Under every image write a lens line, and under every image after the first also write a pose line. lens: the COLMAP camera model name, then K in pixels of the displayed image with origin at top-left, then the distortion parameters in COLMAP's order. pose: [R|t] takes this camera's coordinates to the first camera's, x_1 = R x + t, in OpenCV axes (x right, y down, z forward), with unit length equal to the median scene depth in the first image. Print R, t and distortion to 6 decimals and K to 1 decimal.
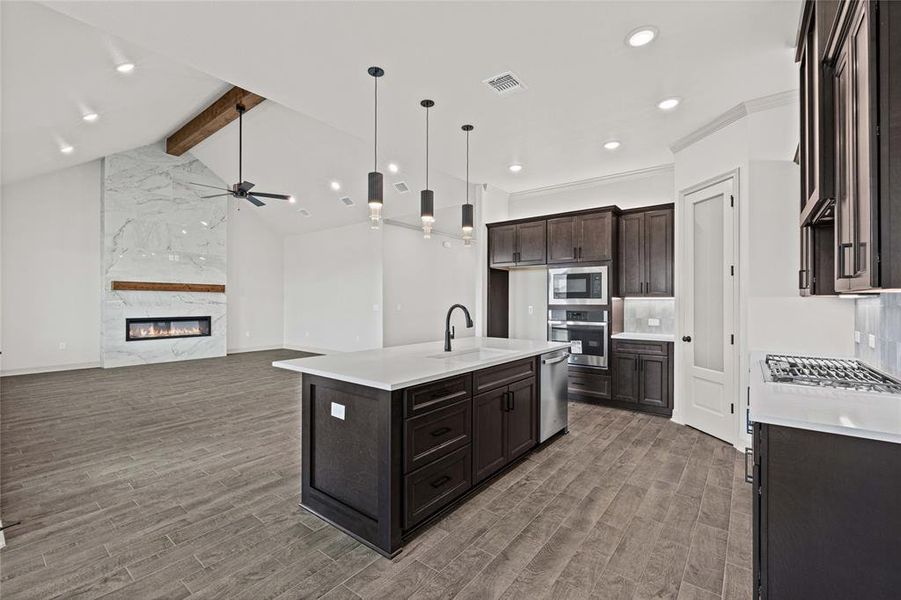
lens RADIAL K [[398.2, 0, 461.8], [0, 398.2, 298.8], [0, 0, 1]] dist [-0.000571, -0.001404]
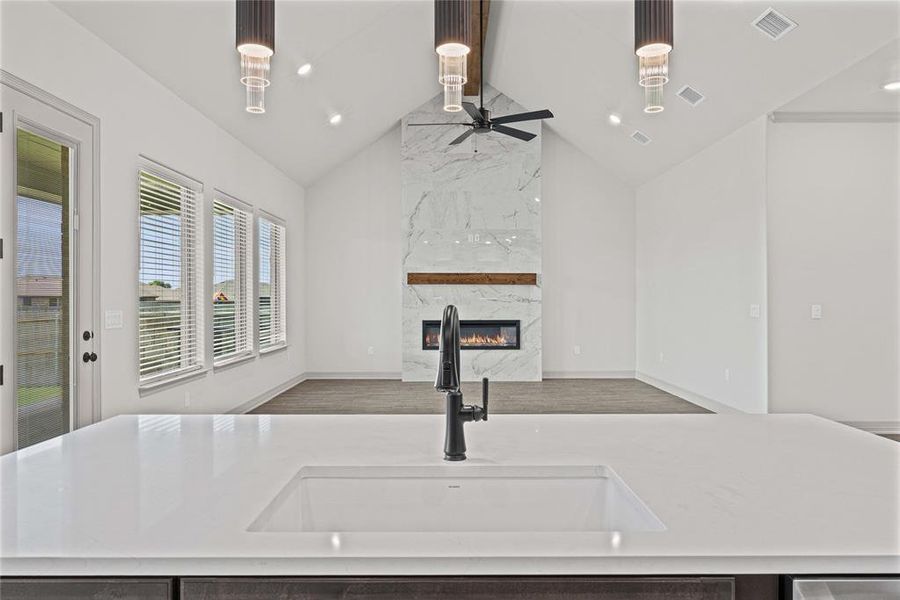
lens RADIAL K [[616.7, 0, 446.5], [0, 616.7, 297.3], [0, 0, 1]] dist [-0.004610, -0.002082]
pose [[0.602836, -0.004526, -0.797852, 0.136525], [0.008802, 0.999961, 0.000978, 0.002880], [0.797816, -0.007612, 0.602853, 0.285401]]
